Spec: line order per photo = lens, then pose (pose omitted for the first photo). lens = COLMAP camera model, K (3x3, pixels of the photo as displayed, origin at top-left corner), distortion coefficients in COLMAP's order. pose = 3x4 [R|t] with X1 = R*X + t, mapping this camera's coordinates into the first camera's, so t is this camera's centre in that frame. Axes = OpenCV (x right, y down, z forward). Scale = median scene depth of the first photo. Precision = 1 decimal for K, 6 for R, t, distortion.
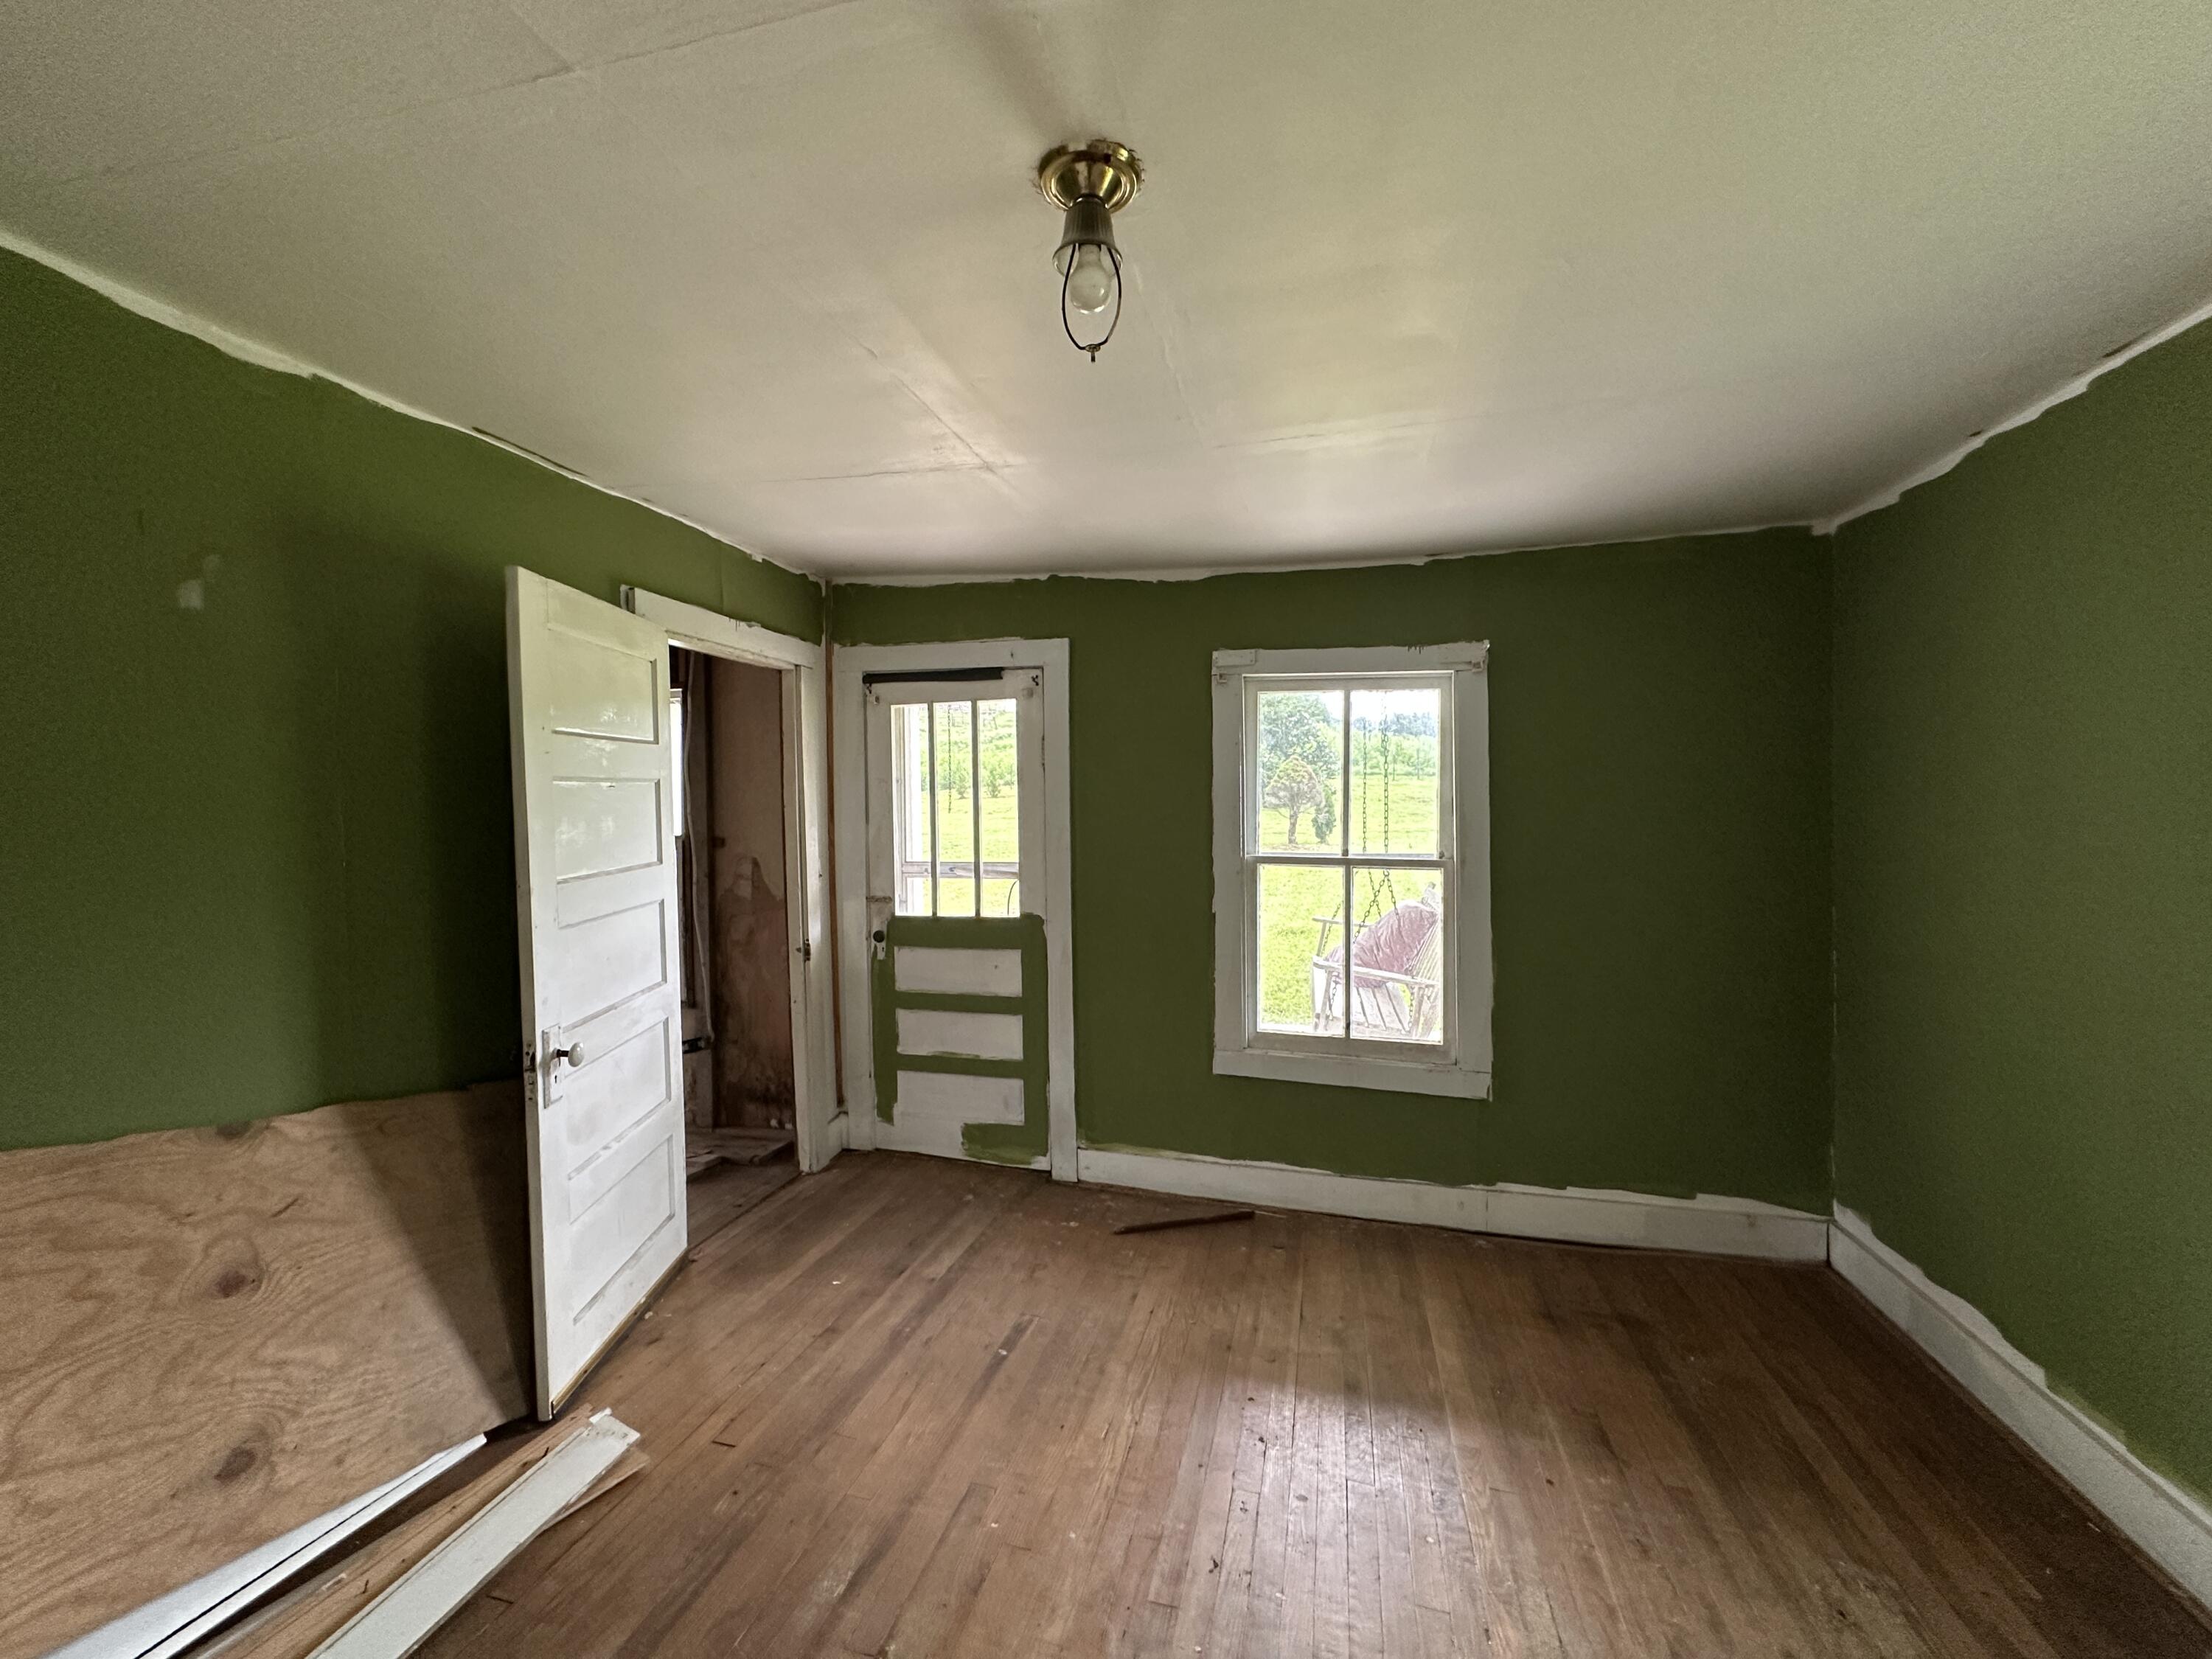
lens RADIAL K [[881.6, 0, 1106.9], [0, 881.6, 831.2], [0, 0, 1]] dist [-0.001571, 0.000518]
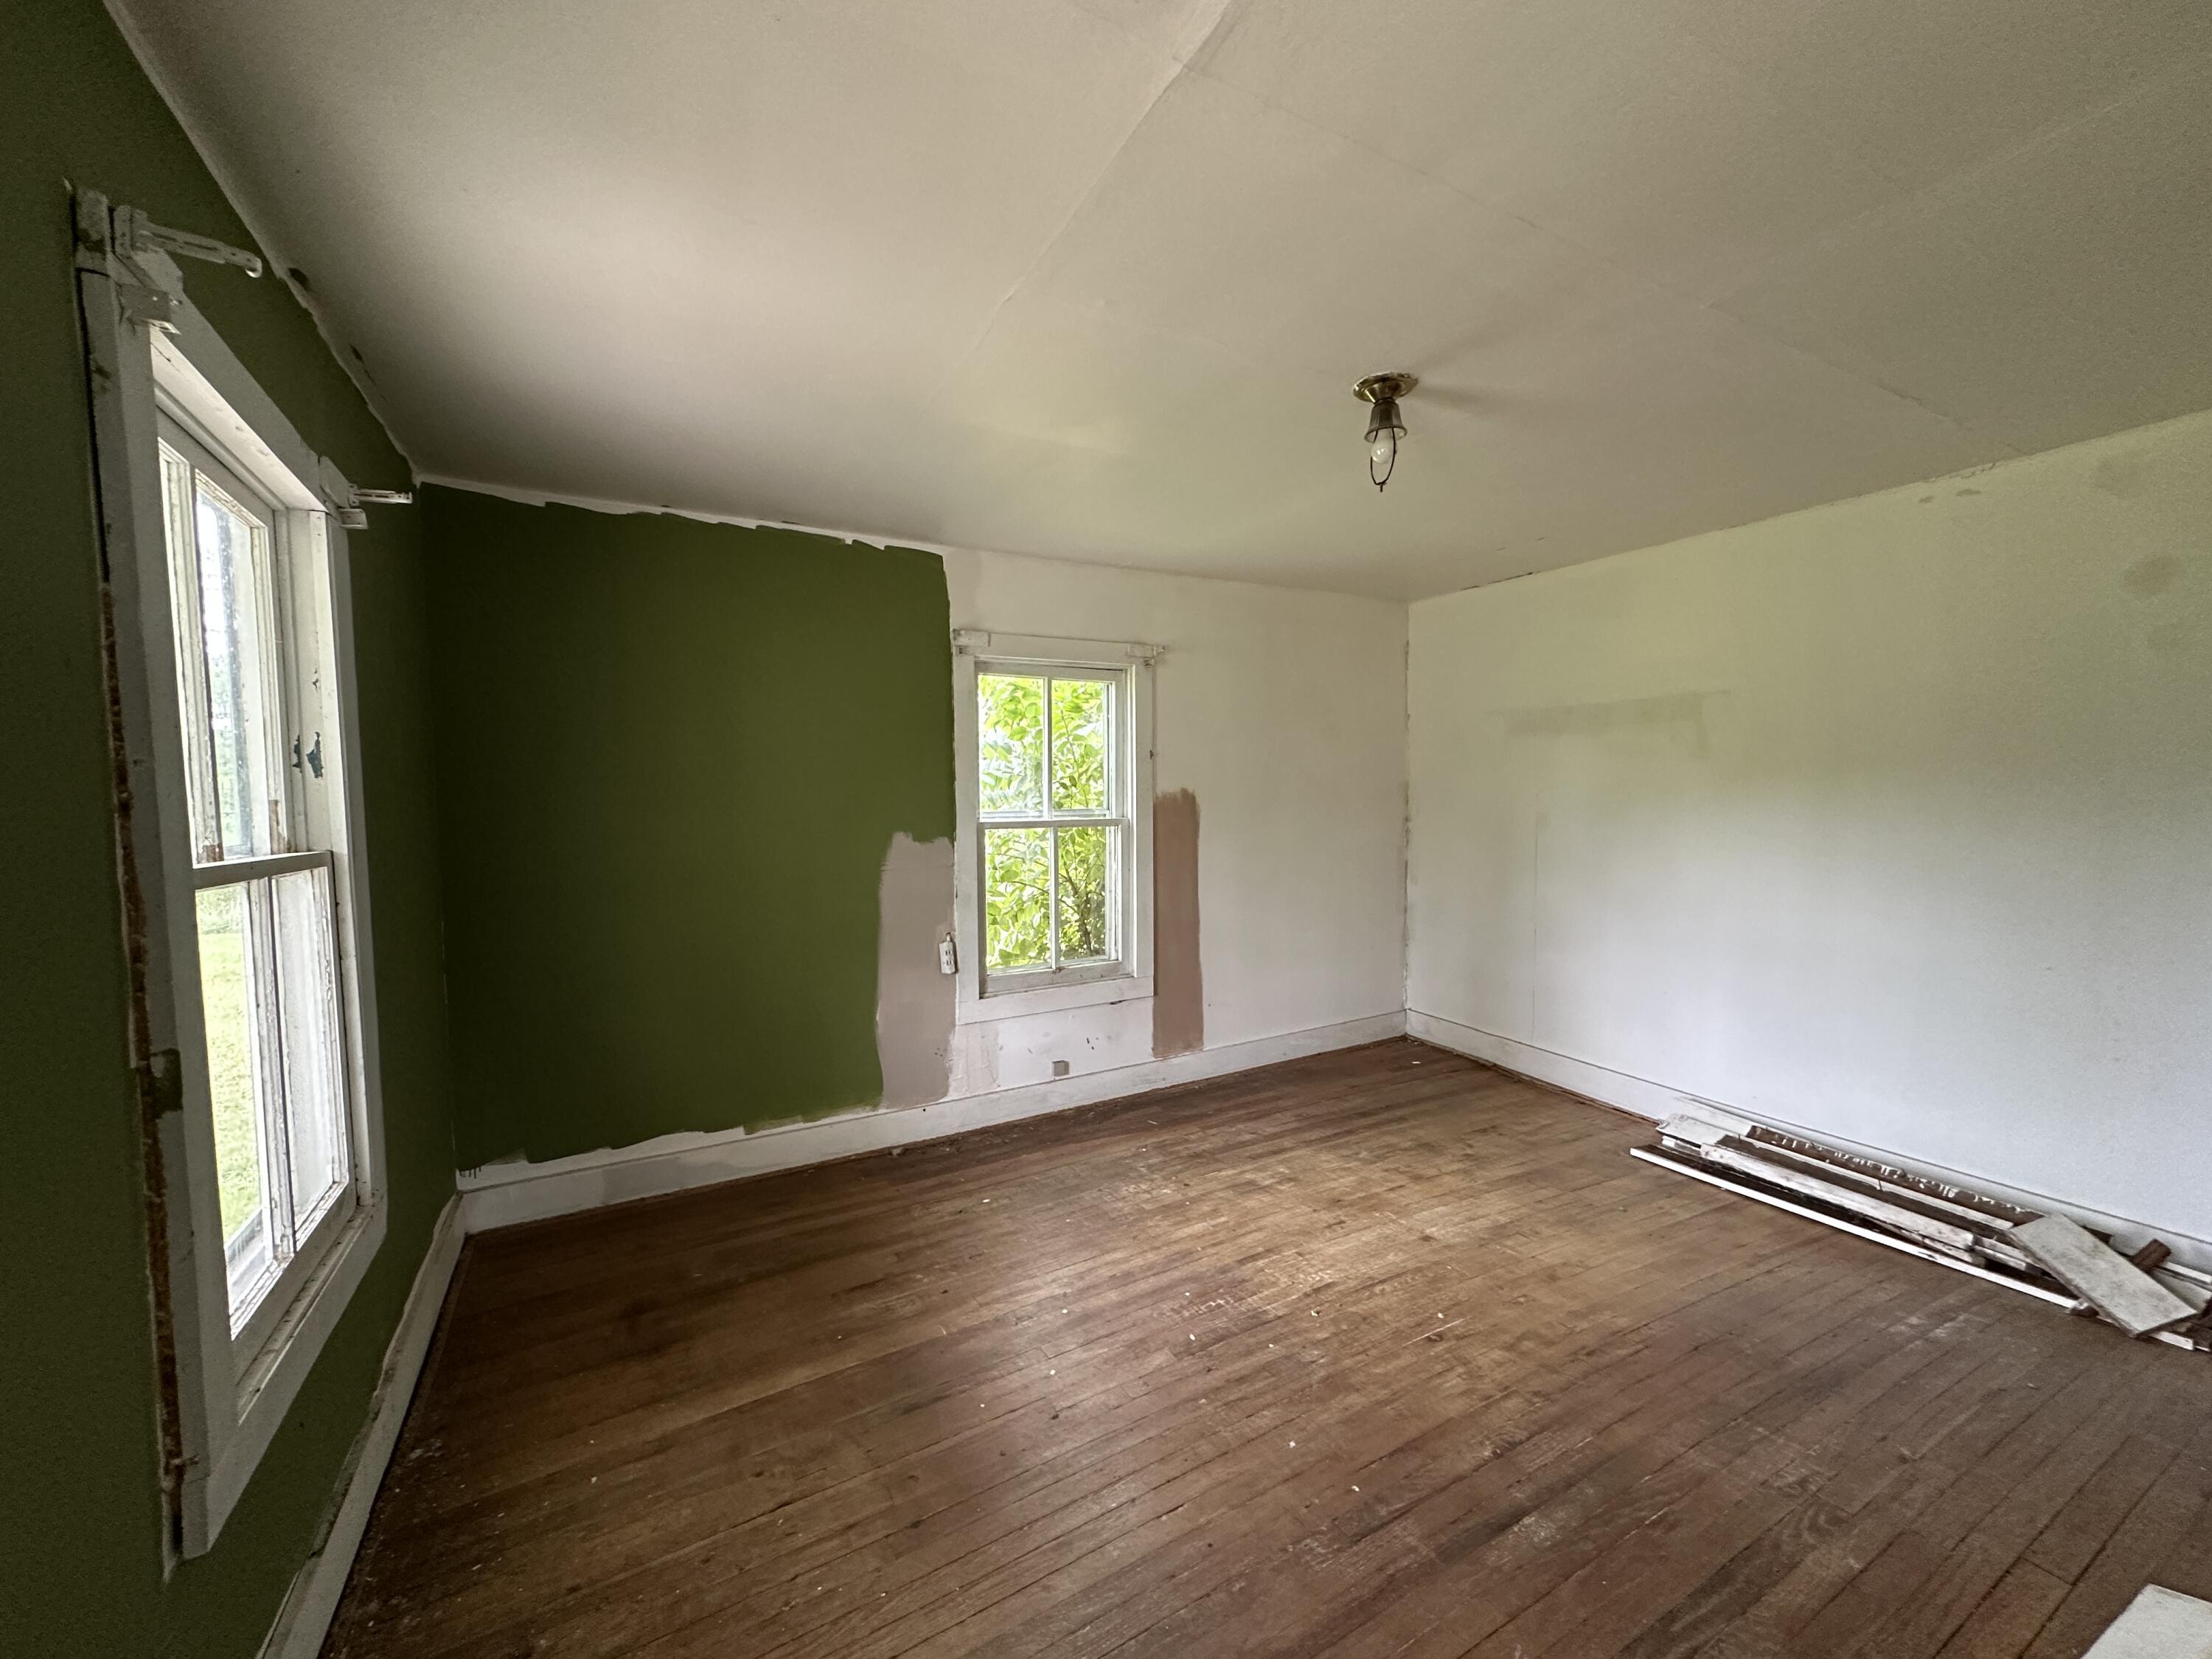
lens RADIAL K [[881.6, 0, 1106.9], [0, 881.6, 831.2], [0, 0, 1]] dist [-0.001571, 0.000518]
pose [[-0.692699, -0.017284, 0.721019, -0.482244], [0.028968, 0.998239, 0.051760, 0.009274], [-0.720644, 0.056741, -0.690979, 1.414105]]
